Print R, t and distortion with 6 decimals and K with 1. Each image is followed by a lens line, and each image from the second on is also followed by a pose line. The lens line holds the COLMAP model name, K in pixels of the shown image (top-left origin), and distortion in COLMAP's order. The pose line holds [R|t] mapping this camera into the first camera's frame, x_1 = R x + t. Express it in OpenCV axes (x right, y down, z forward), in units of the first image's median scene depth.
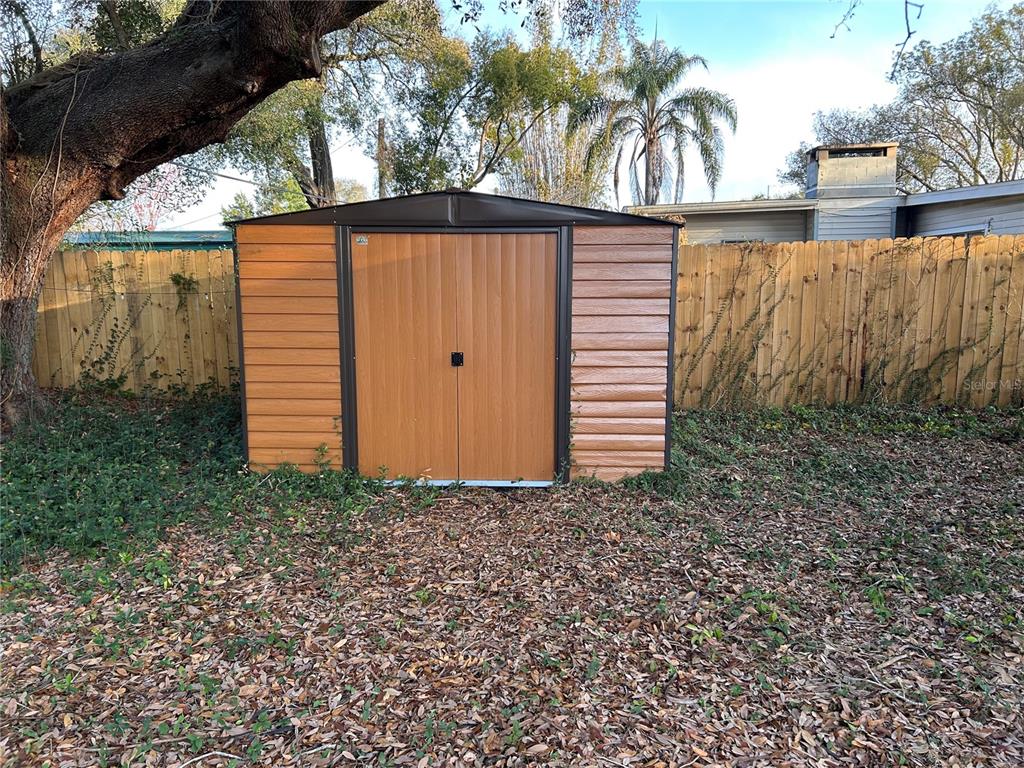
lens RADIAL K [[772.9, 0, 514.4], [0, 772.9, 389.2], [0, 0, 1]] dist [0.008882, 0.013939]
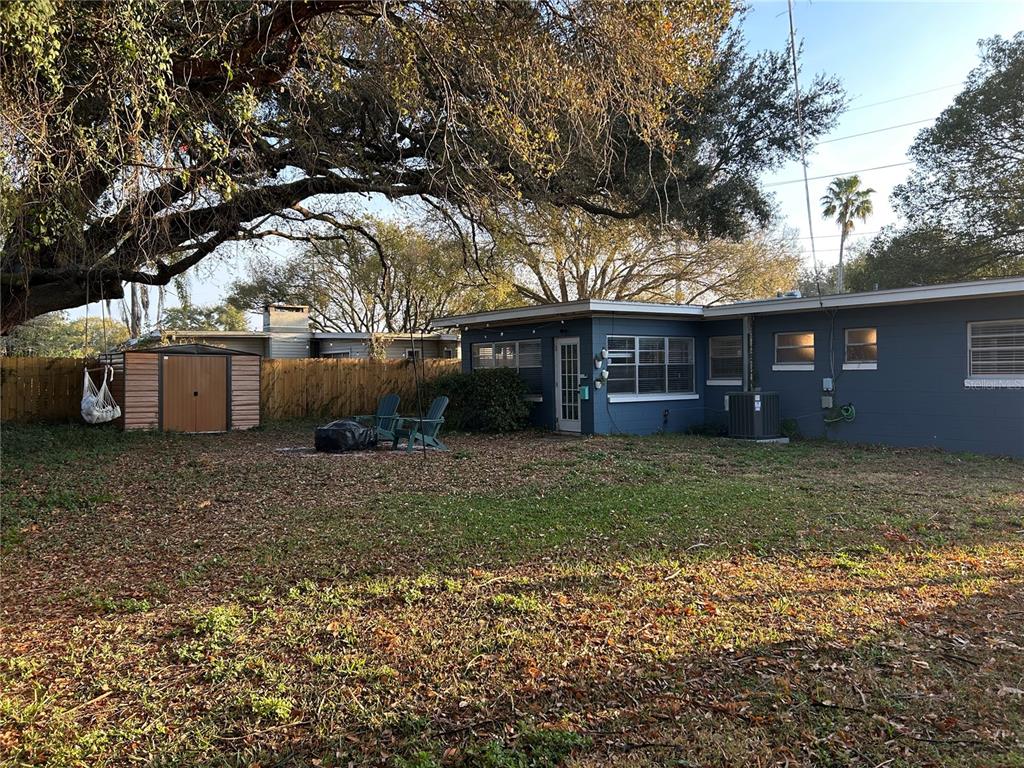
lens RADIAL K [[772.9, 0, 513.0], [0, 772.9, 382.6], [0, 0, 1]] dist [0.008882, 0.013939]
pose [[0.753431, -0.001005, 0.657526, -0.811258], [0.092787, 0.990155, -0.104807, 0.254268], [-0.650947, 0.139975, 0.746107, -1.549582]]
